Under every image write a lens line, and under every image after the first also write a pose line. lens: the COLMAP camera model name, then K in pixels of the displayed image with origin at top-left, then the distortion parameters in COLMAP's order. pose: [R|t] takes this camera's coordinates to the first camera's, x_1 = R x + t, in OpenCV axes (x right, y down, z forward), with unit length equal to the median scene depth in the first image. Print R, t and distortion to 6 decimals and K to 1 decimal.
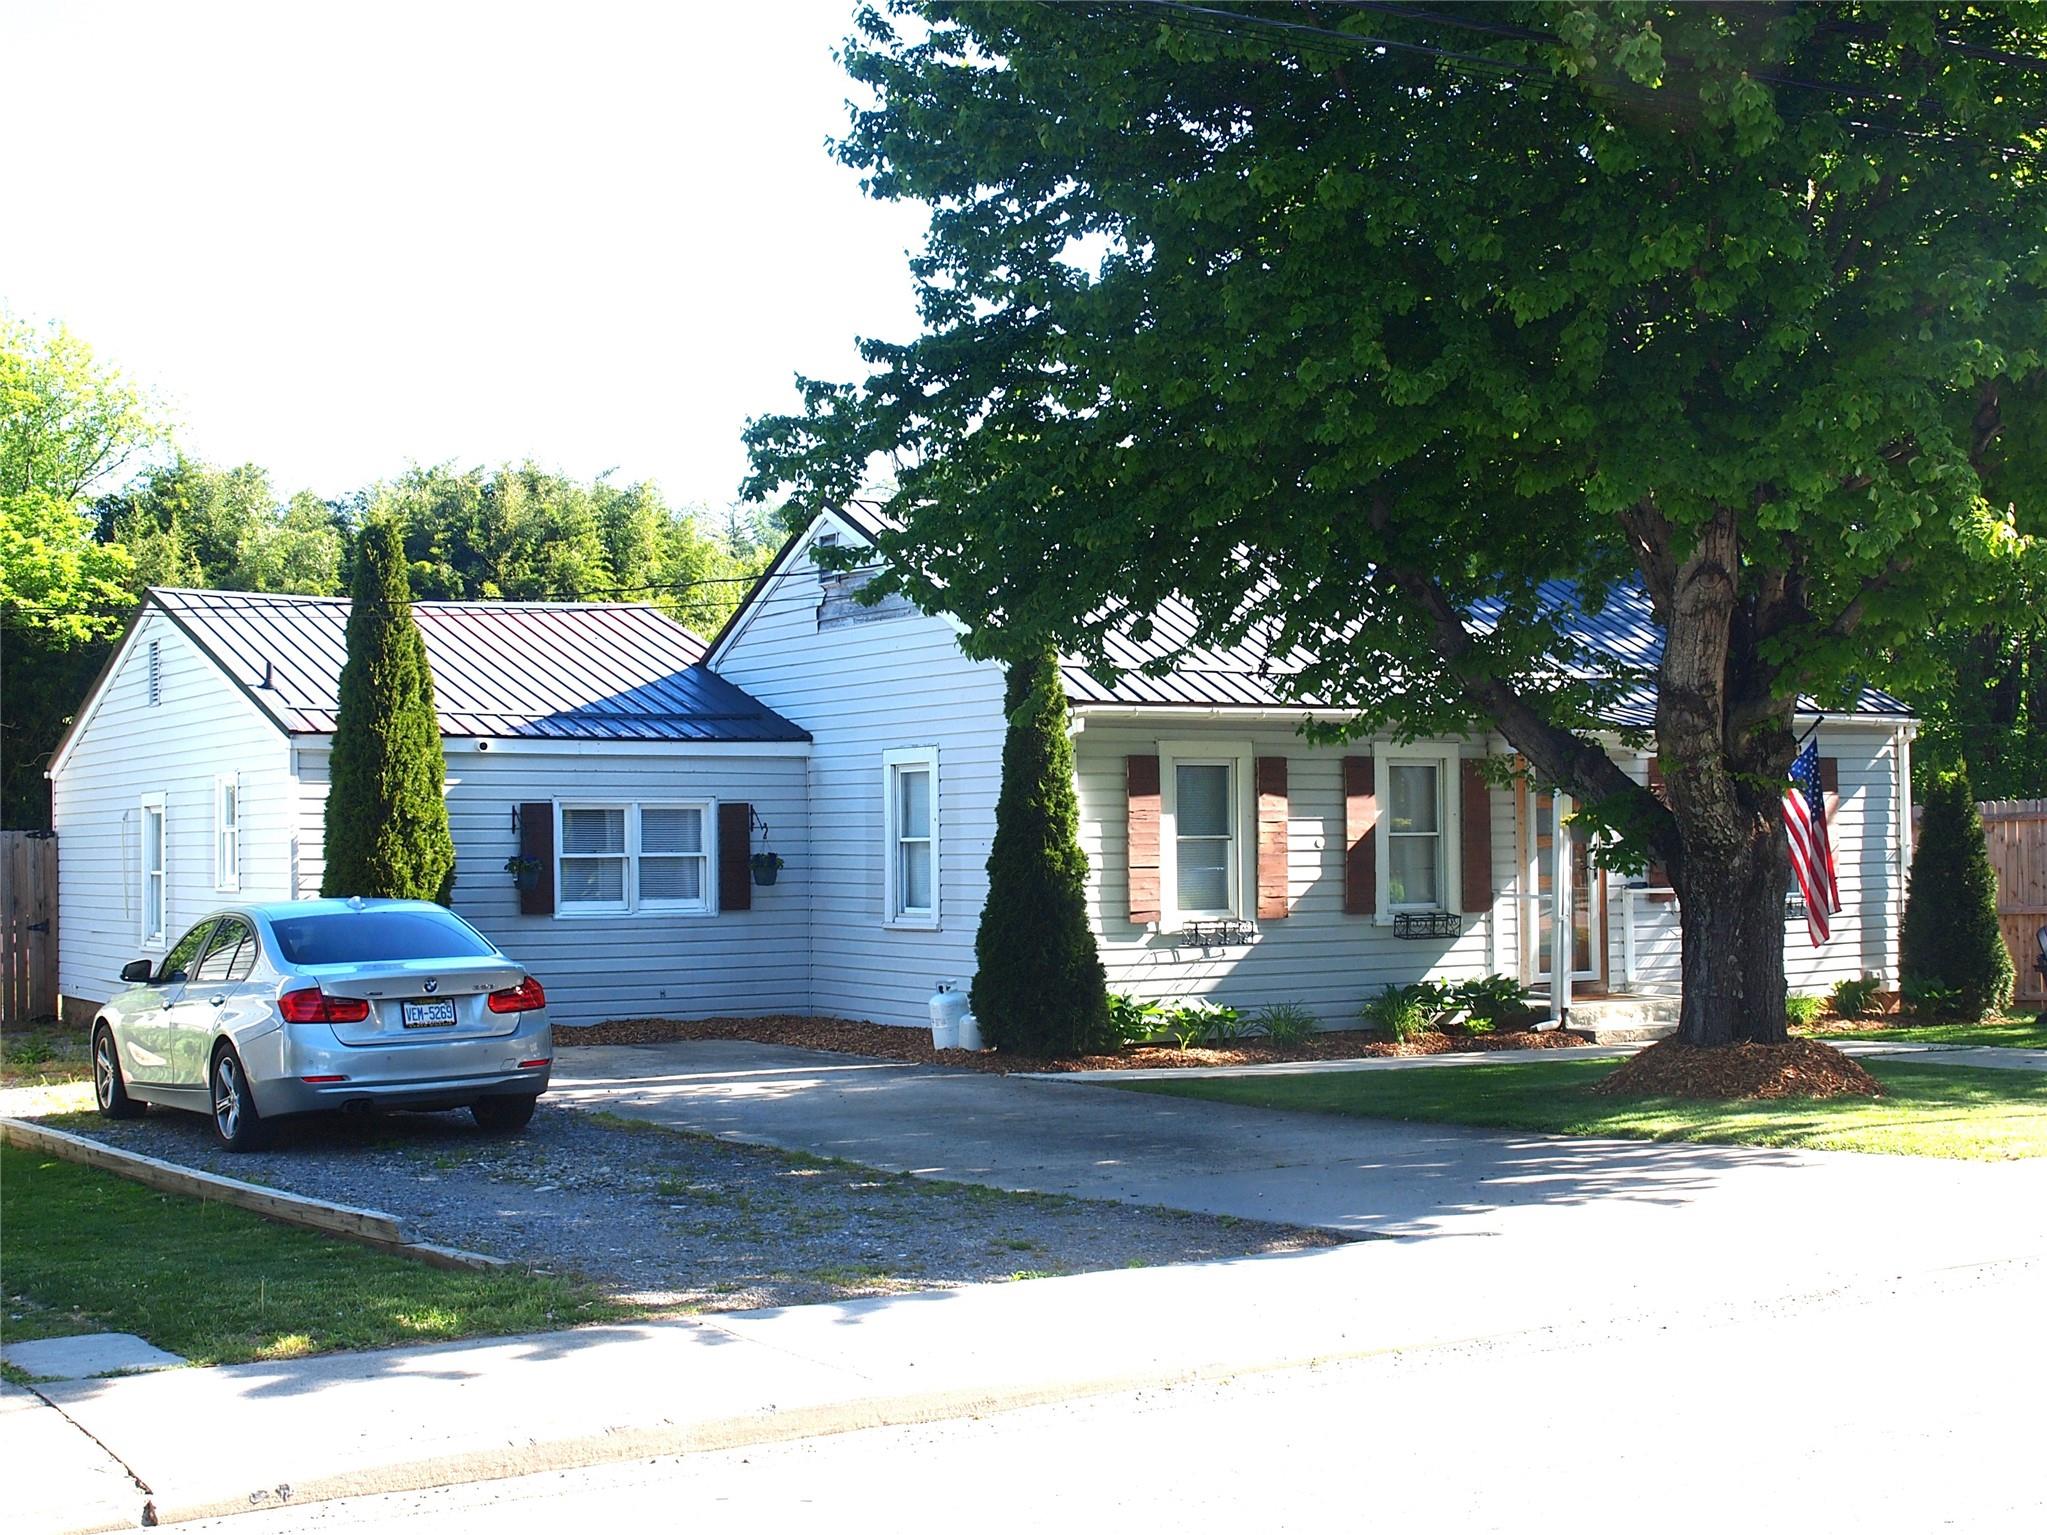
lens RADIAL K [[2804.5, 0, 1023.5], [0, 2804.5, 768.5], [0, 0, 1]] dist [-0.097257, 0.000000]
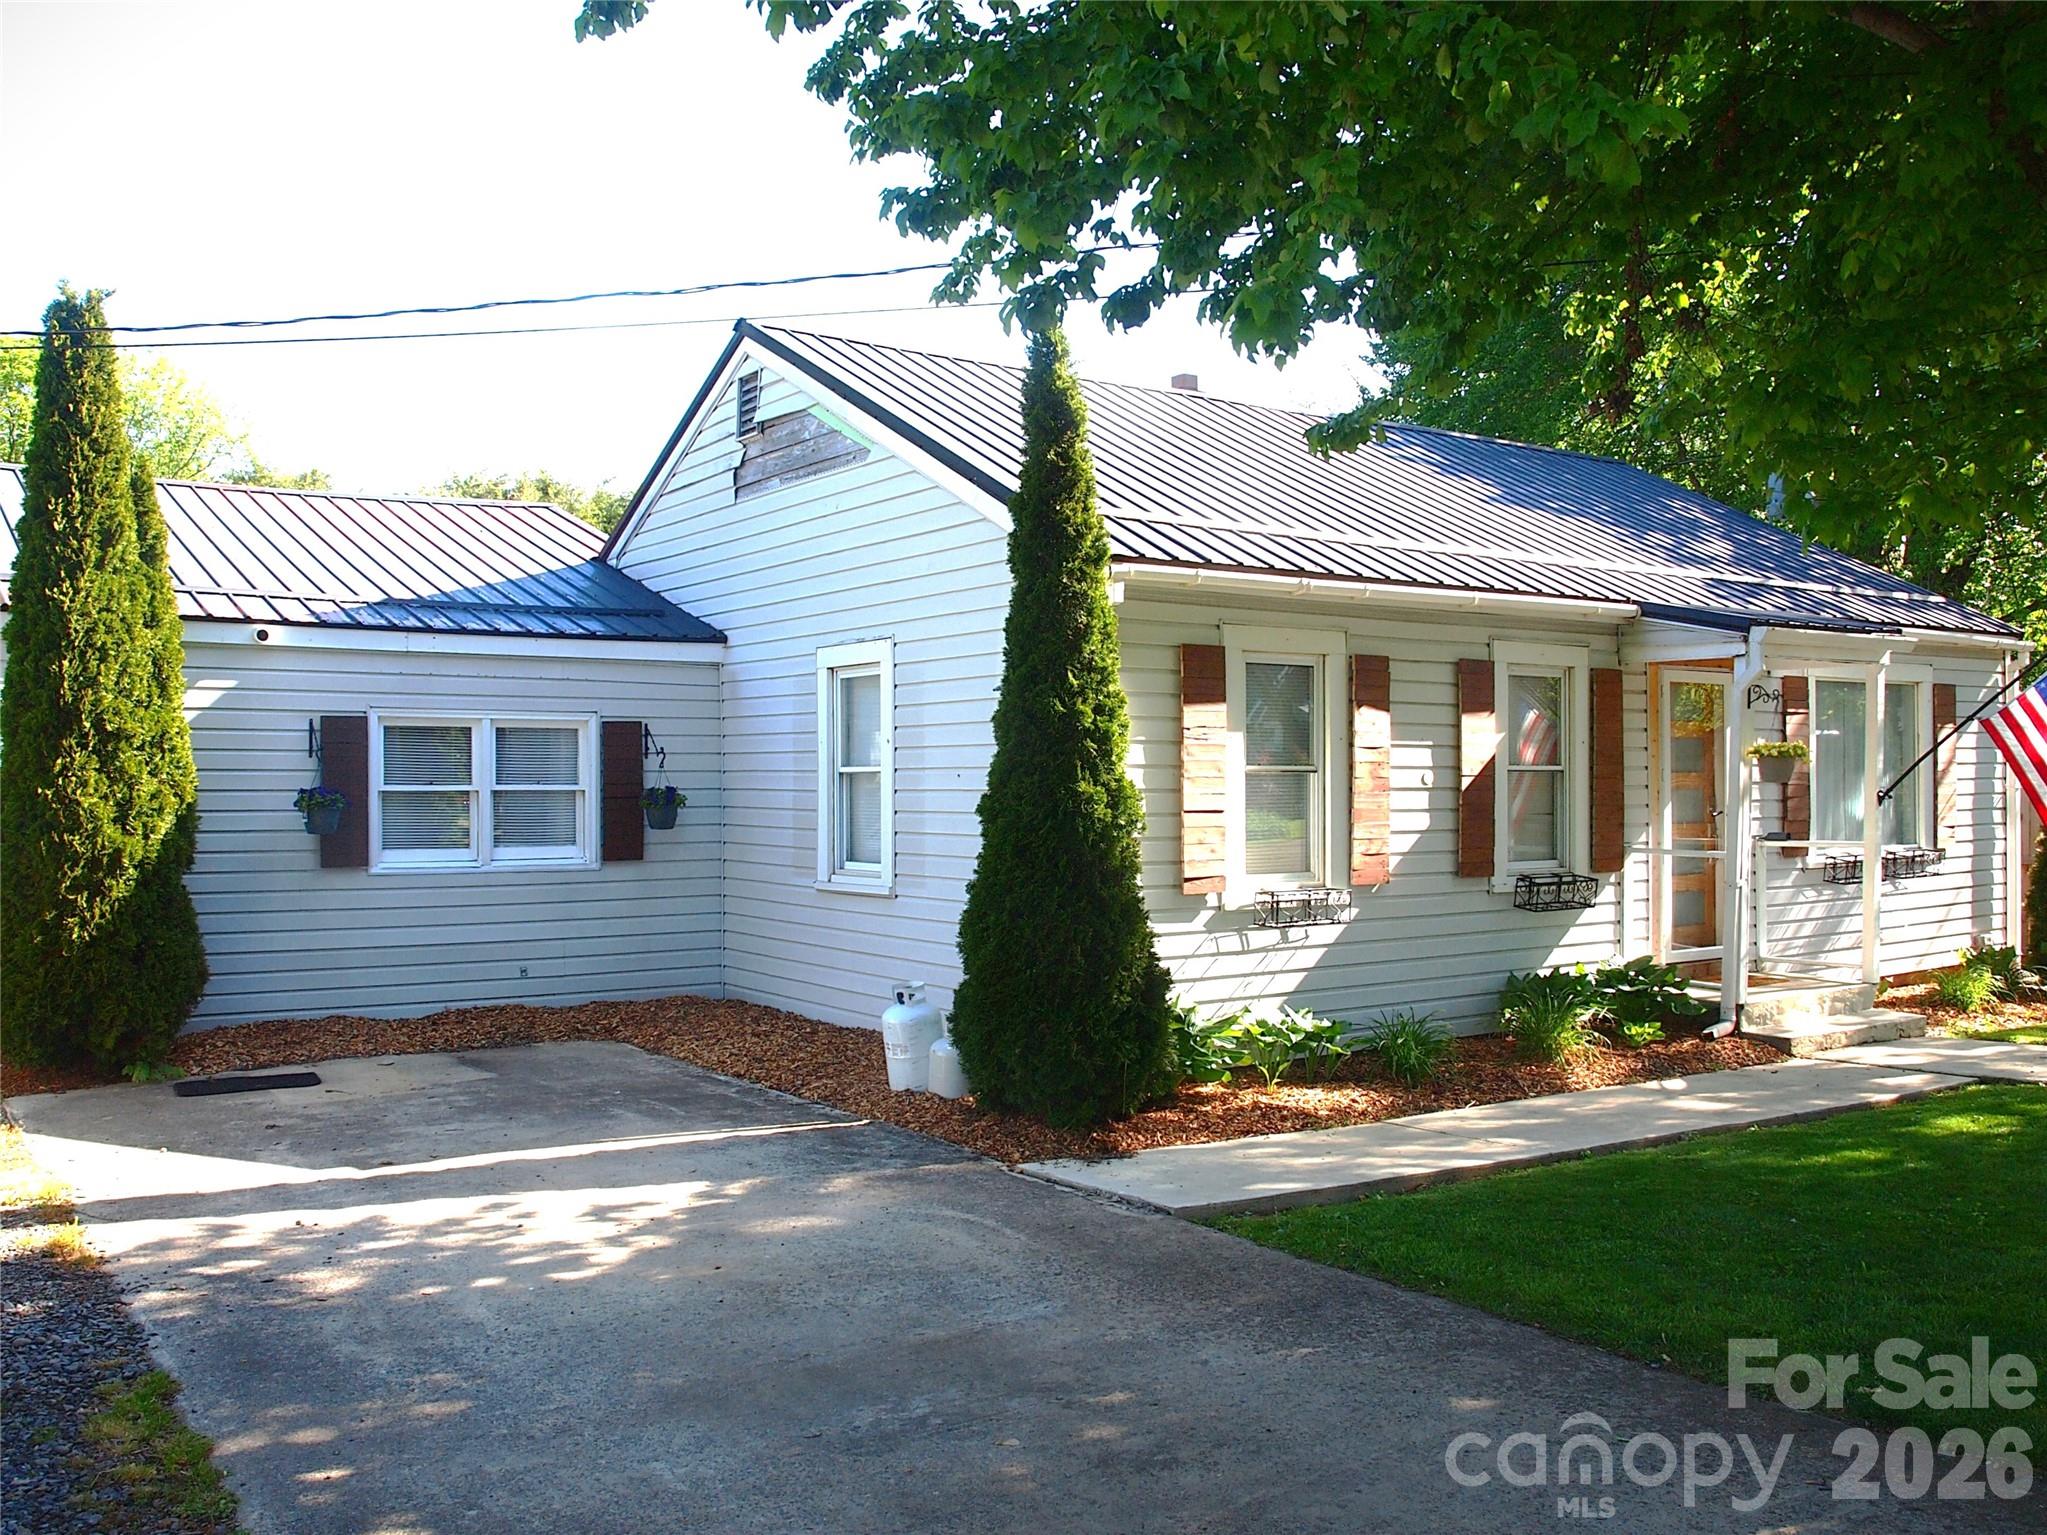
lens RADIAL K [[1798.8, 0, 1003.5], [0, 1798.8, 789.3], [0, 0, 1]] dist [-0.096810, 0.033385]
pose [[0.998887, 0.007937, 0.046495, -0.023586], [-0.009317, 0.999520, 0.029532, 0.016783], [-0.046238, -0.029933, 0.998482, 0.543885]]
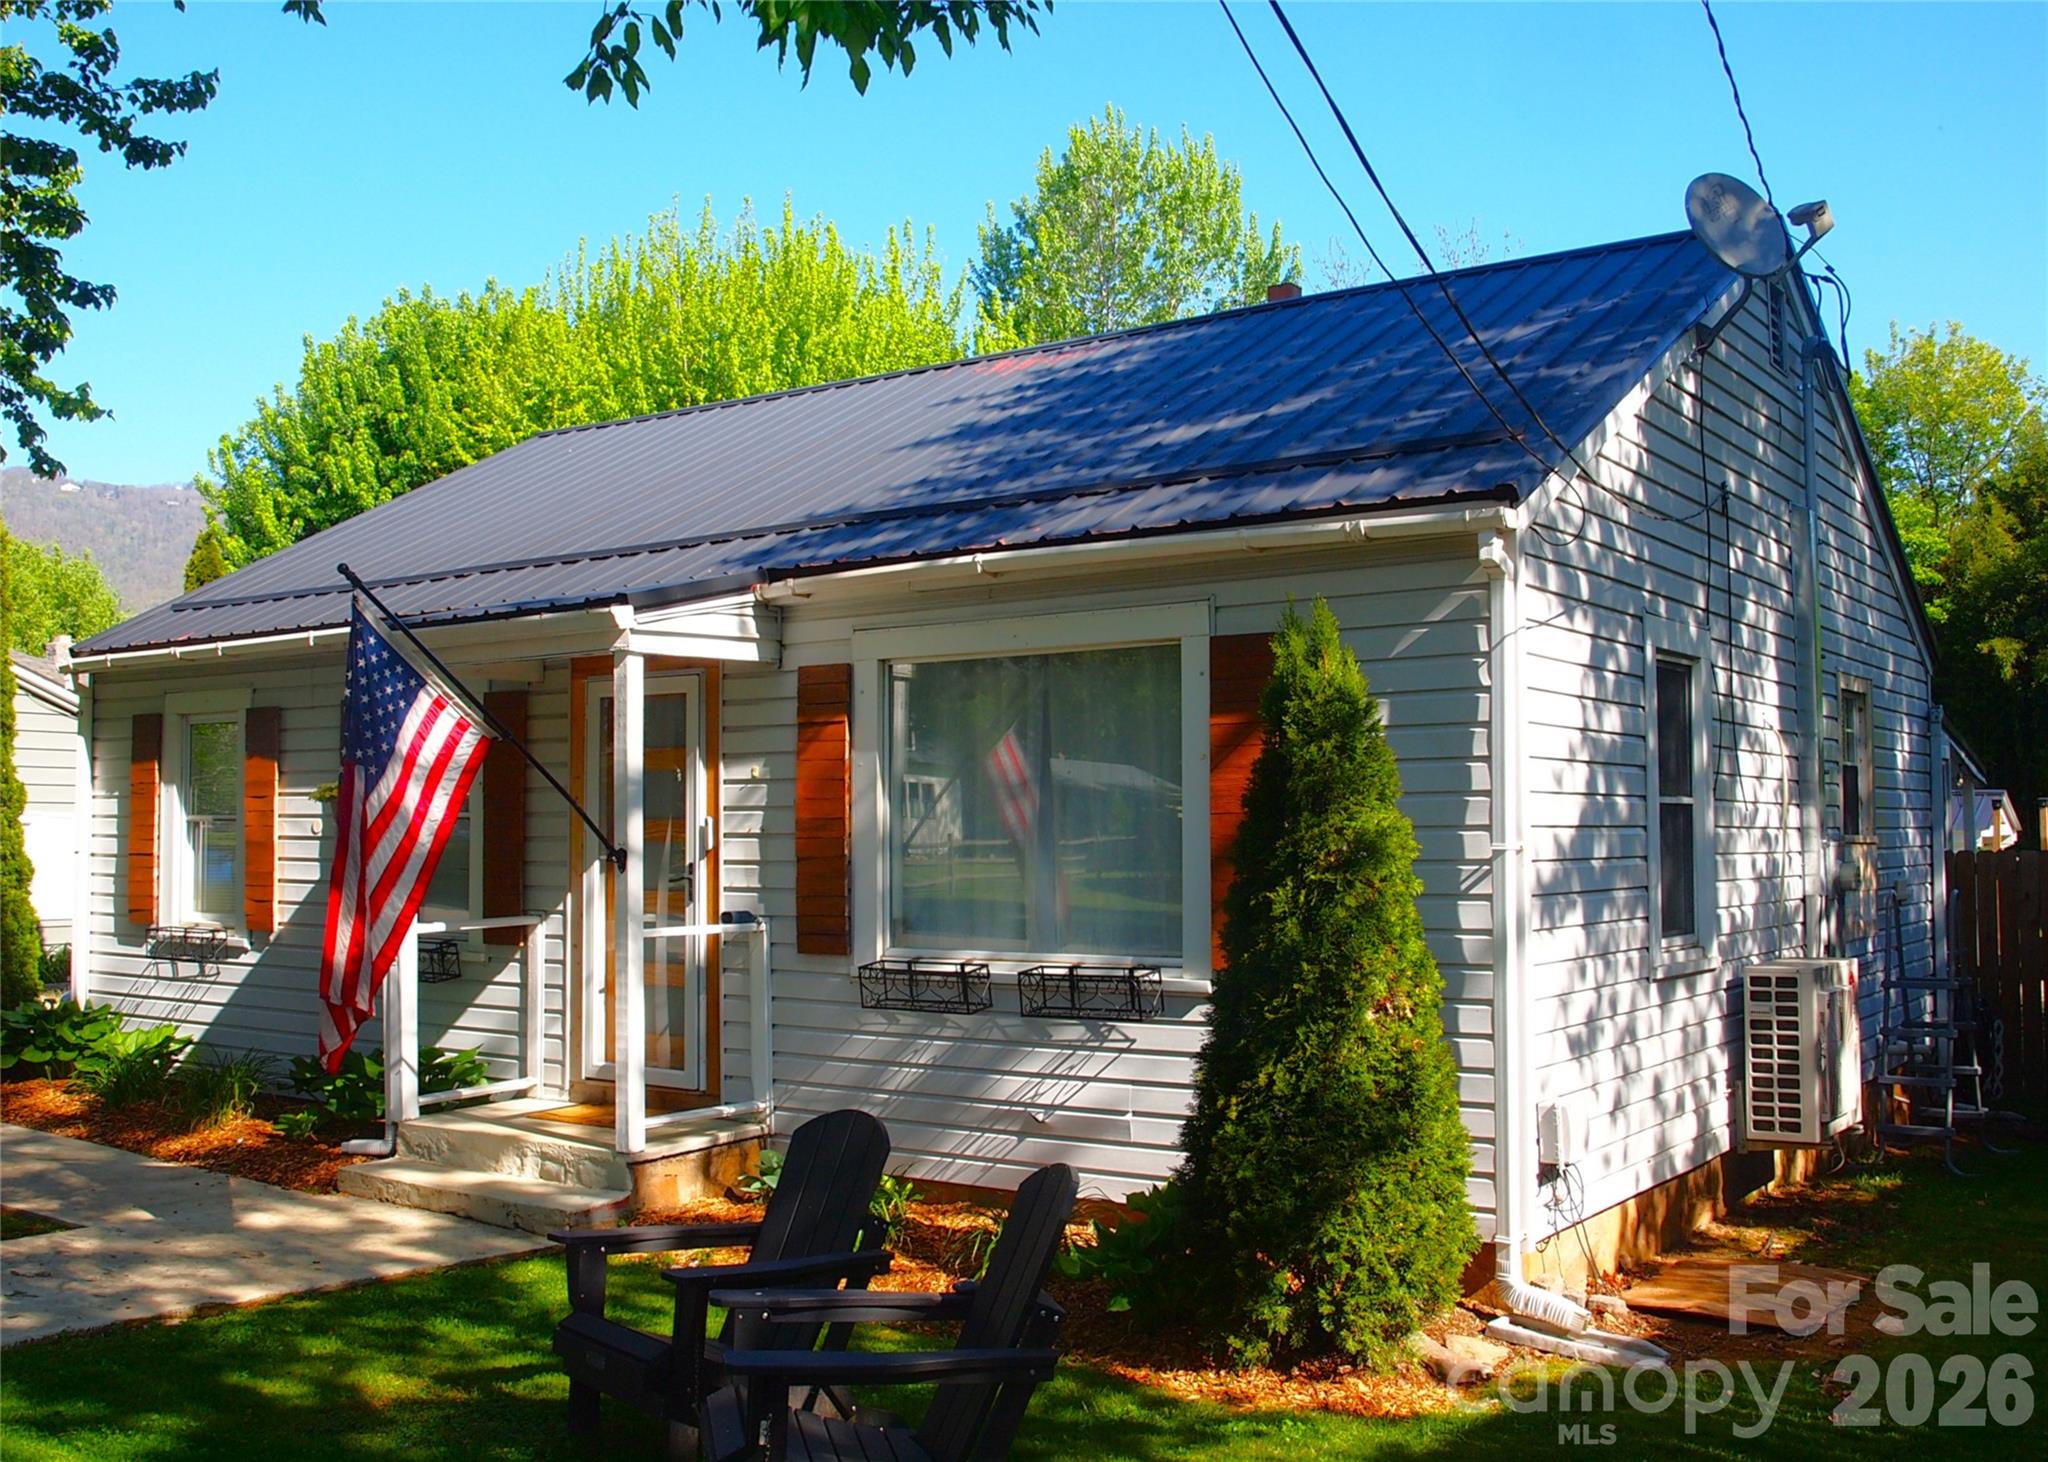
lens RADIAL K [[1941.1, 0, 1022.5], [0, 1941.1, 730.1], [0, 0, 1]] dist [-0.068926, 0.000000]
pose [[0.384350, -0.037181, -0.922438, 0.608841], [0.019344, 0.999294, -0.032219, 0.021145], [0.922985, -0.005461, 0.384798, 0.969822]]
